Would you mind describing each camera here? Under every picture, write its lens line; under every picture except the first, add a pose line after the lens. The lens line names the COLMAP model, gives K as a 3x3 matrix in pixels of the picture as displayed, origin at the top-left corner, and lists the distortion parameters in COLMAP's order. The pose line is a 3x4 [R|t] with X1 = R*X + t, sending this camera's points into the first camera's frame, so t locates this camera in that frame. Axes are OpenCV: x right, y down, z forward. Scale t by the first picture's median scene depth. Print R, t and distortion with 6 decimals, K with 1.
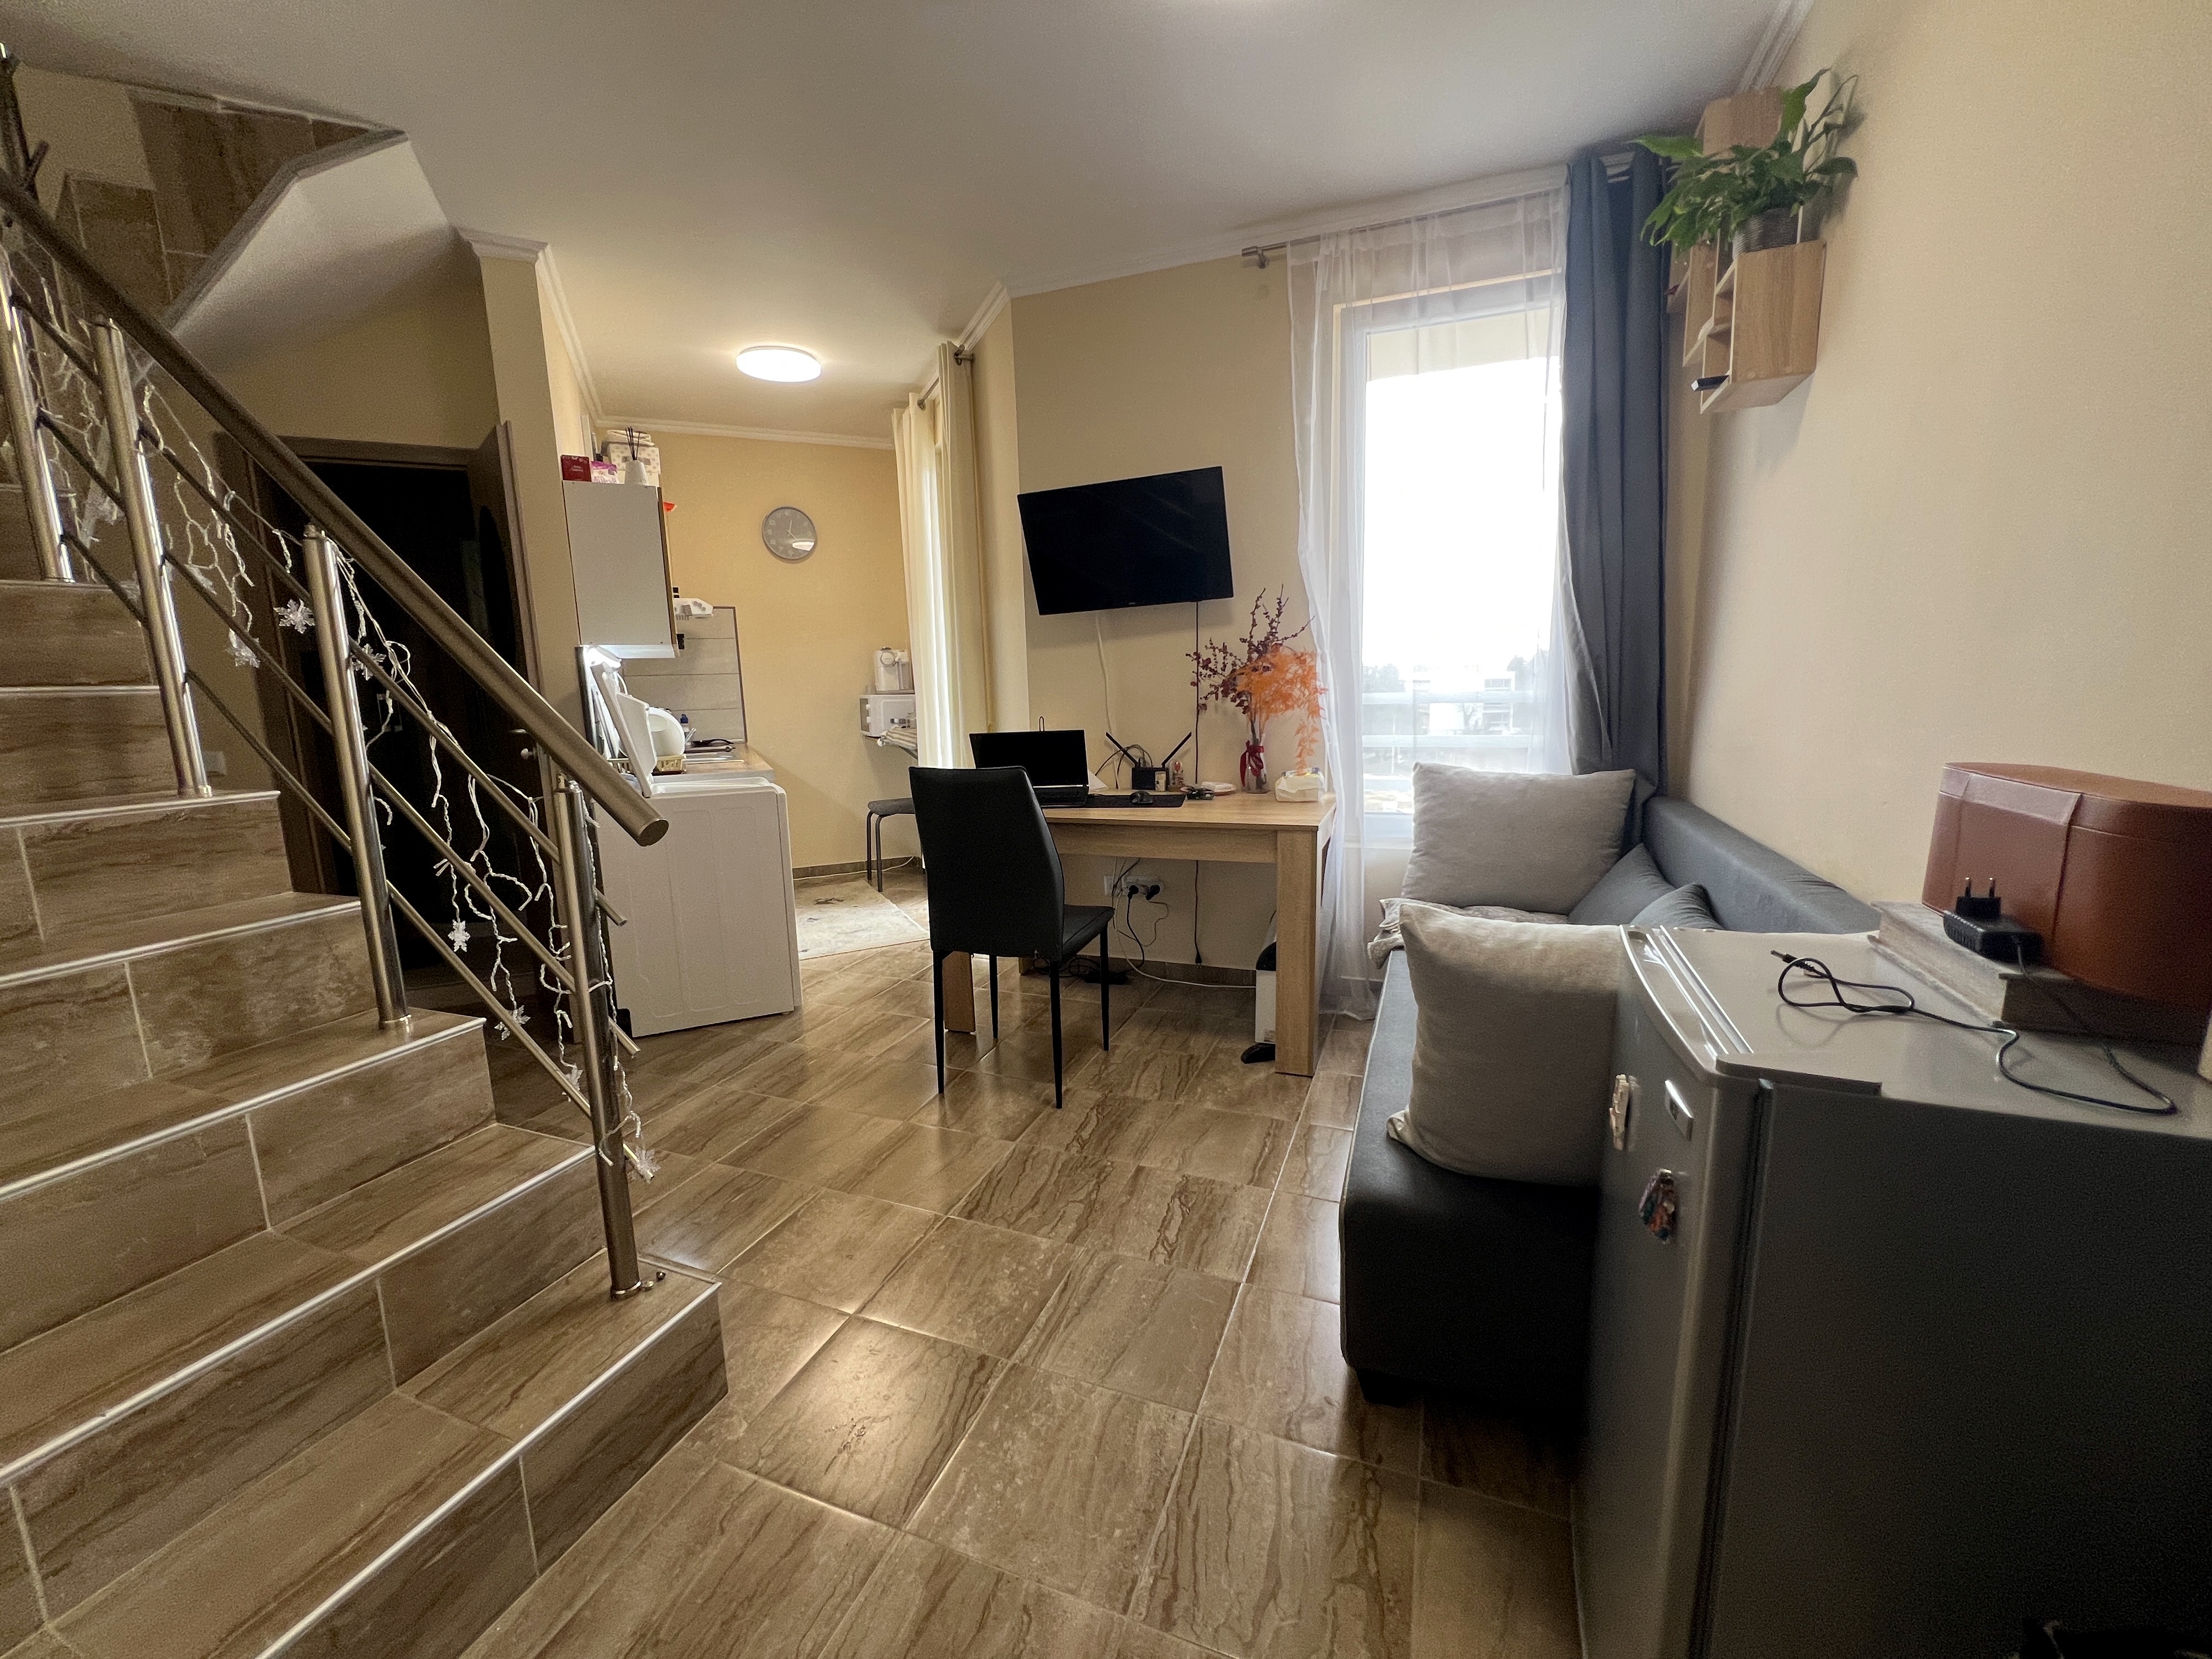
lens RADIAL K [[913.8, 0, 1120.2], [0, 913.8, 823.2], [0, 0, 1]] dist [0.000591, 0.000594]
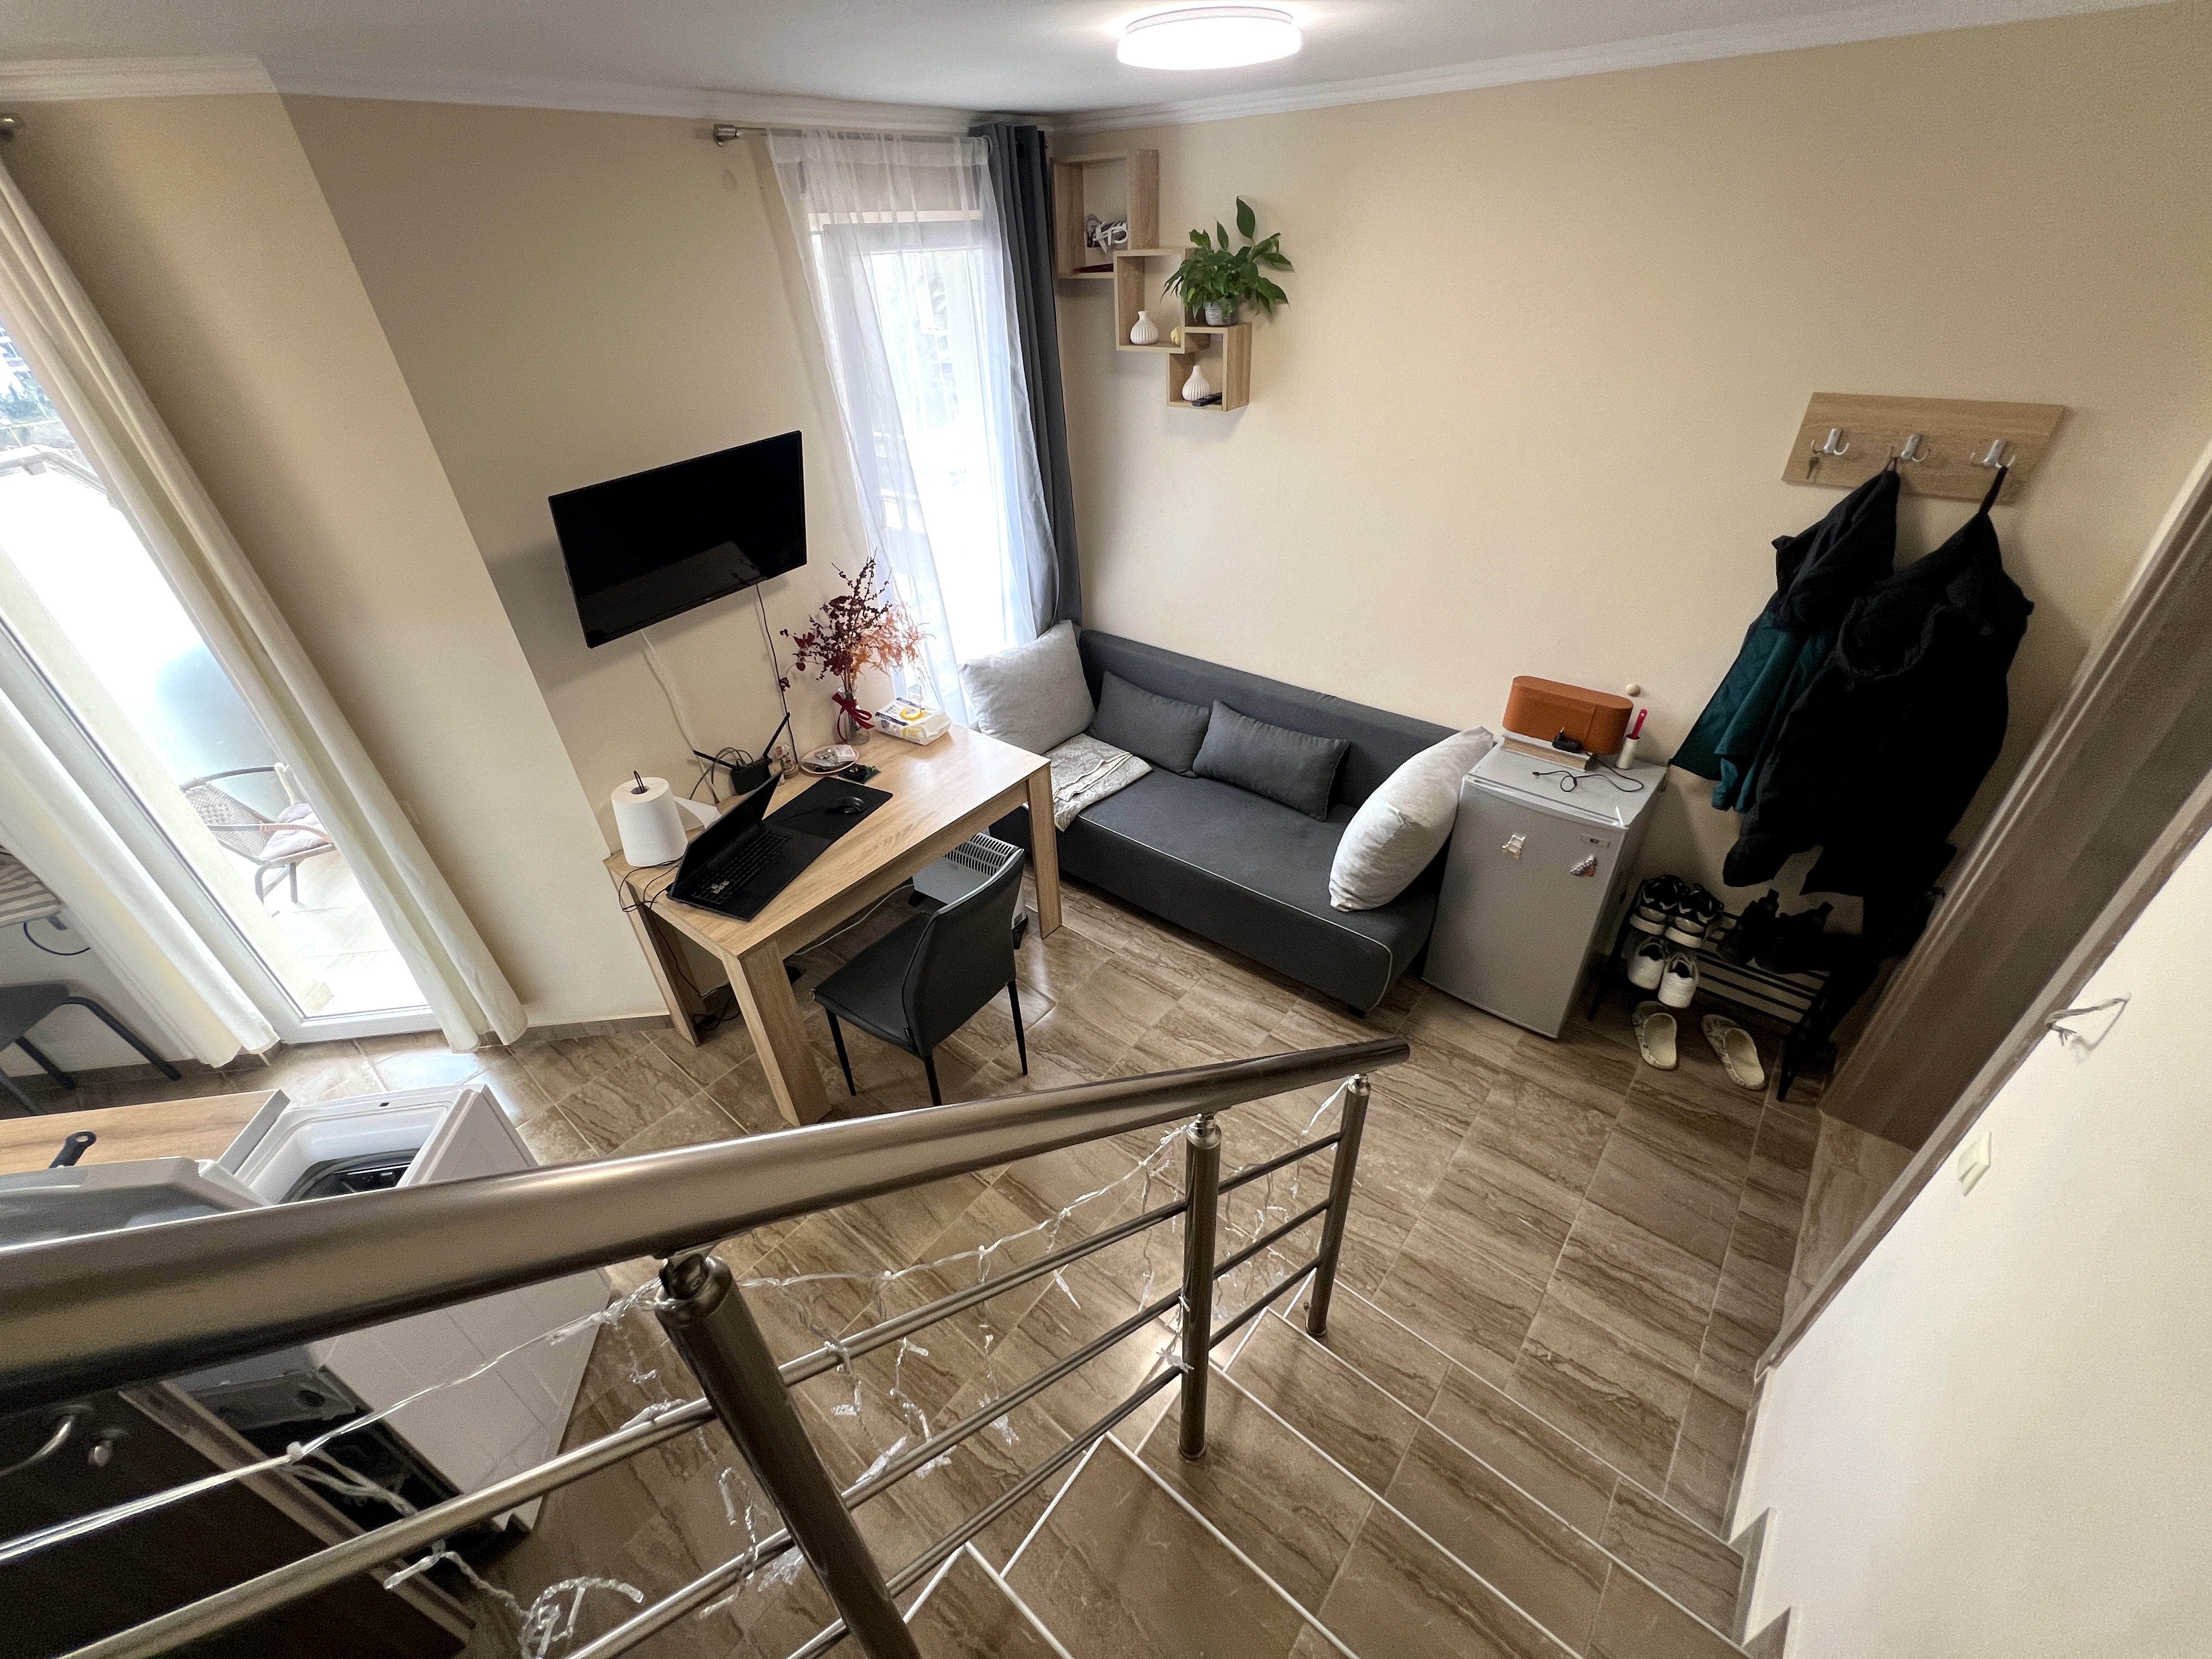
lens RADIAL K [[882.0, 0, 1110.3], [0, 882.0, 823.4], [0, 0, 1]] dist [-0.000528, 0.000058]
pose [[0.319552, -0.516972, 0.794120, -0.651933], [0.171980, 0.855784, 0.487910, -0.425347], [-0.931831, -0.019340, 0.362376, 0.405759]]
